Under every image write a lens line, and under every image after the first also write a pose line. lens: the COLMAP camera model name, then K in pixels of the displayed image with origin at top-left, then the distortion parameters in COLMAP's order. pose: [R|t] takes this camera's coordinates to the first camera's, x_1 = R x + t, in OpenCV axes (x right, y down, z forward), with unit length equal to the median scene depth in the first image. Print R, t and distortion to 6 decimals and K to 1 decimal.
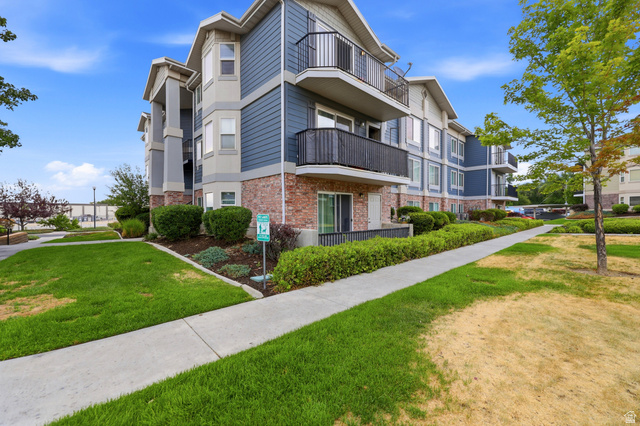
lens RADIAL K [[261.4, 0, 316.9], [0, 261.4, 211.7], [0, 0, 1]] dist [-0.000826, -0.000082]
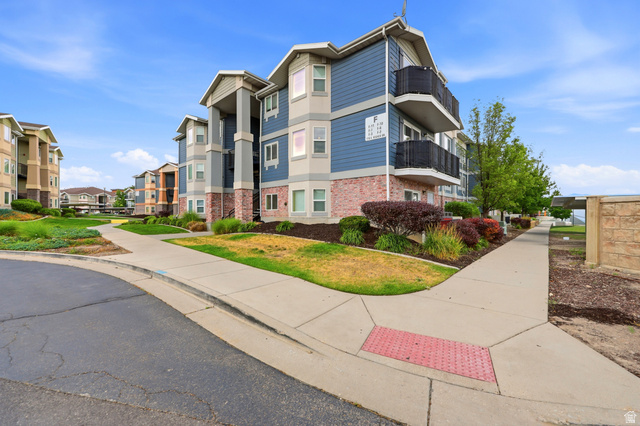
lens RADIAL K [[261.4, 0, 316.9], [0, 261.4, 211.7], [0, 0, 1]] dist [-0.000826, -0.000082]
pose [[0.995079, -0.001987, 0.099066, -0.470577], [0.003202, 0.999922, -0.012109, 0.040917], [-0.099034, 0.012367, 0.995007, -0.179415]]
